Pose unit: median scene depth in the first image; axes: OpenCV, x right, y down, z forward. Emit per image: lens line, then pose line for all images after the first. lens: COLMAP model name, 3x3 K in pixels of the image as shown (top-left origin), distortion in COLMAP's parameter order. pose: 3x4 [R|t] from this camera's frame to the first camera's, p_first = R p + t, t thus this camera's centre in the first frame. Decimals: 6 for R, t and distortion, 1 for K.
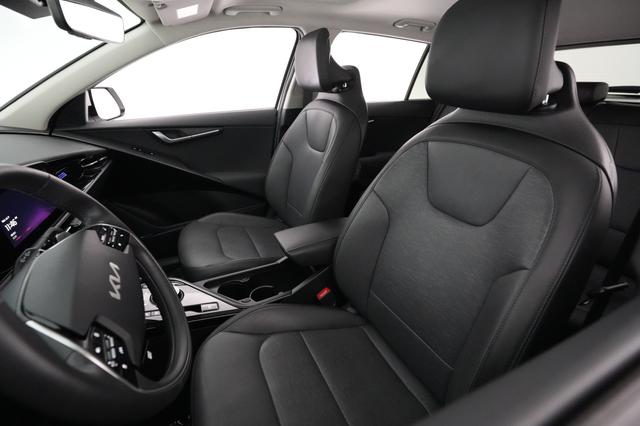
lens RADIAL K [[305.4, 0, 319.9], [0, 305.4, 209.8], [0, 0, 1]] dist [-0.004148, -0.000684]
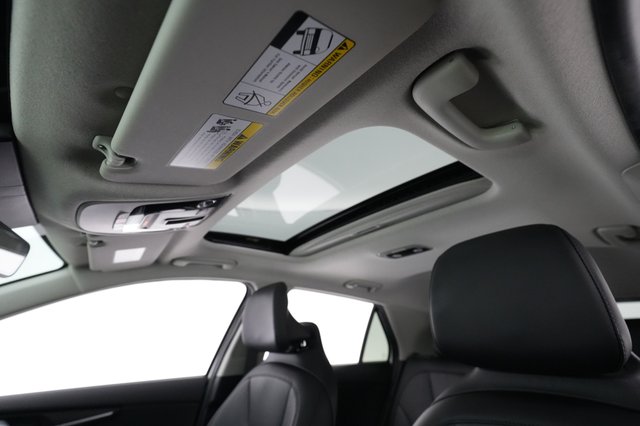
lens RADIAL K [[305.4, 0, 319.9], [0, 305.4, 209.8], [0, 0, 1]] dist [-0.004148, -0.000684]
pose [[0.976736, 0.084703, 0.197009, -0.066551], [0.085302, 0.689417, -0.719325, -0.056950], [-0.196751, 0.719395, 0.666153, 0.170988]]
